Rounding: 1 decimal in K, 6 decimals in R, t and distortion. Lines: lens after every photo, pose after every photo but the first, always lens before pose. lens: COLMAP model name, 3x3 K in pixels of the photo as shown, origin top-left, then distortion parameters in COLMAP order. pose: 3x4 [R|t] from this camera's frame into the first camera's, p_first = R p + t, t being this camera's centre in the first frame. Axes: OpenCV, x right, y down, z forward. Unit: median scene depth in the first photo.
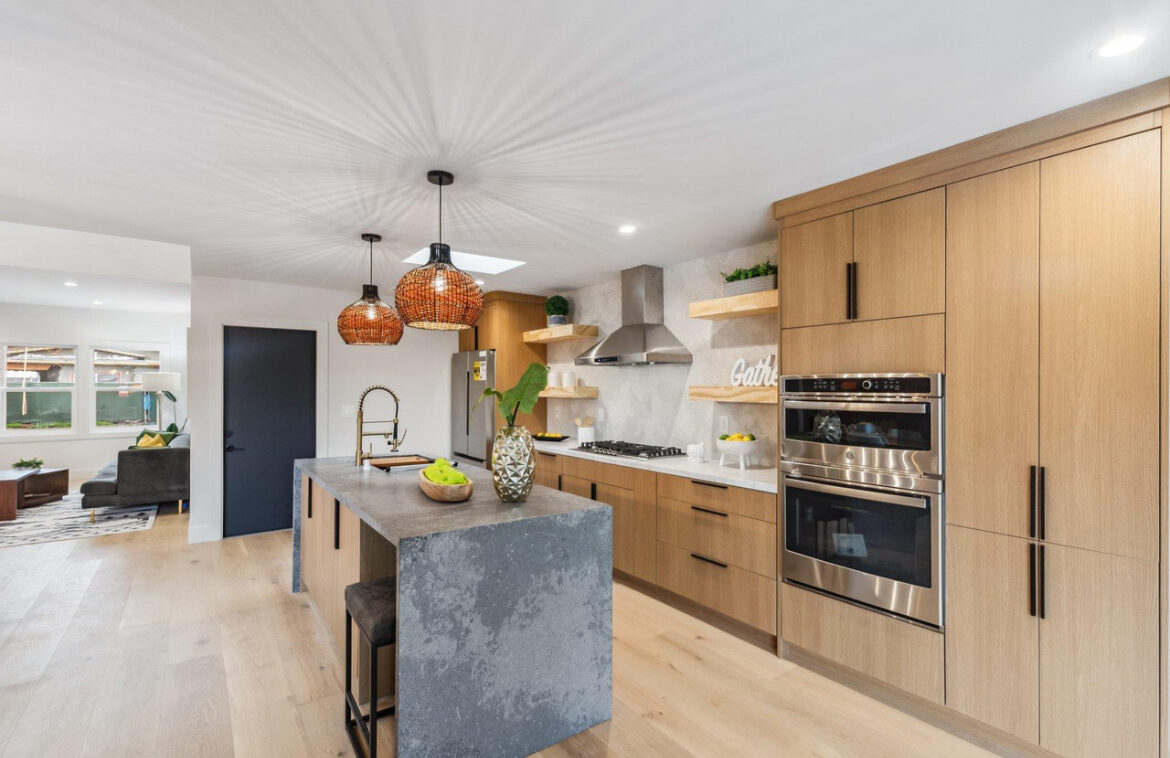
lens RADIAL K [[525.1, 0, 581.8], [0, 525.1, 385.3], [0, 0, 1]] dist [0.002808, 0.000062]
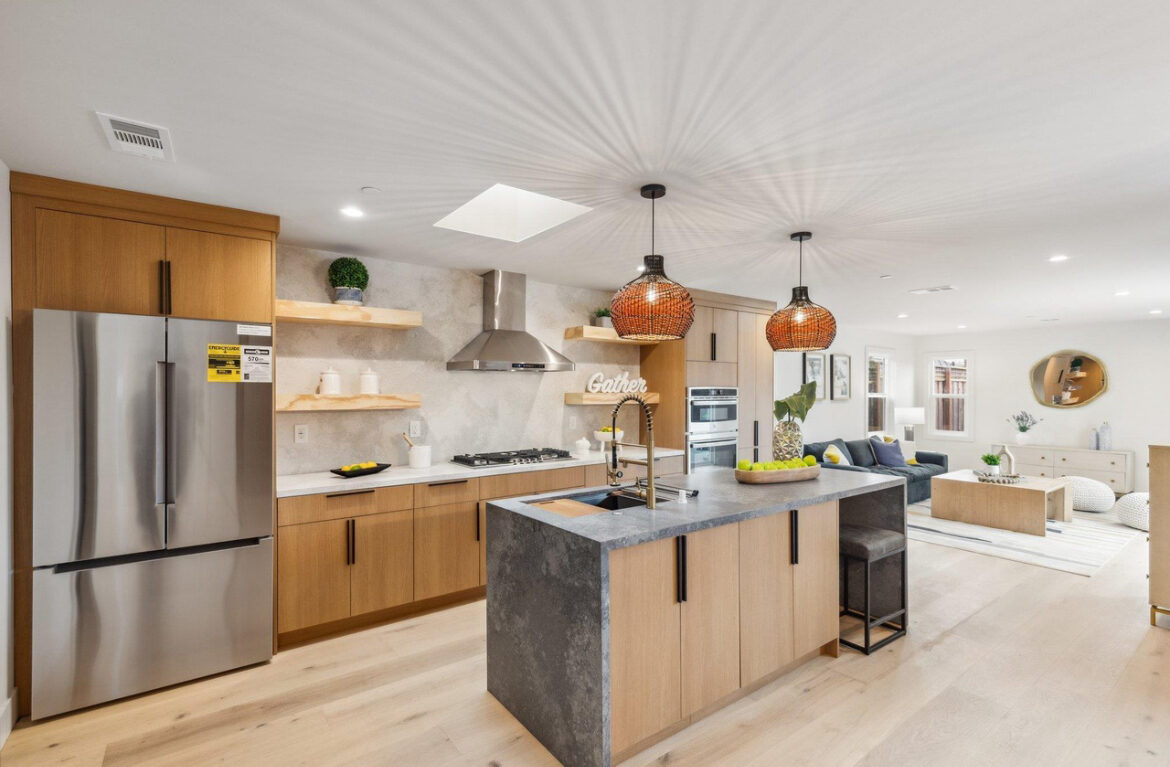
lens RADIAL K [[528.2, 0, 586.9], [0, 528.2, 386.9], [0, 0, 1]] dist [0.005906, 0.000110]
pose [[-0.005871, 0.010066, 0.999932, -1.069917], [-0.002299, 0.999947, -0.010079, 0.000690], [-0.999980, -0.002358, -0.005848, 1.033558]]
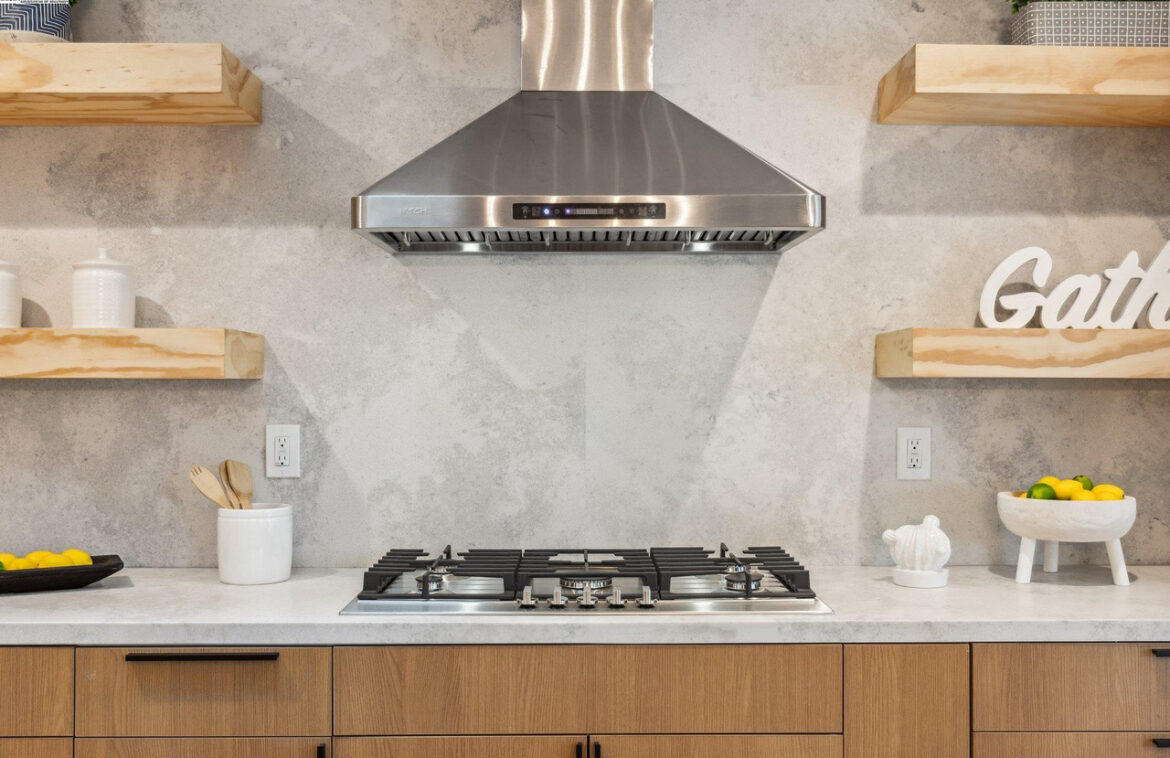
lens RADIAL K [[1141.6, 0, 582.4], [0, 1141.6, 379.5], [0, 0, 1]] dist [0.018563, 0.000000]
pose [[0.579907, 0.006248, 0.814659, -0.436199], [-0.005123, 0.999979, -0.004022, 0.035366], [-0.814666, -0.001841, 0.579927, 0.808813]]
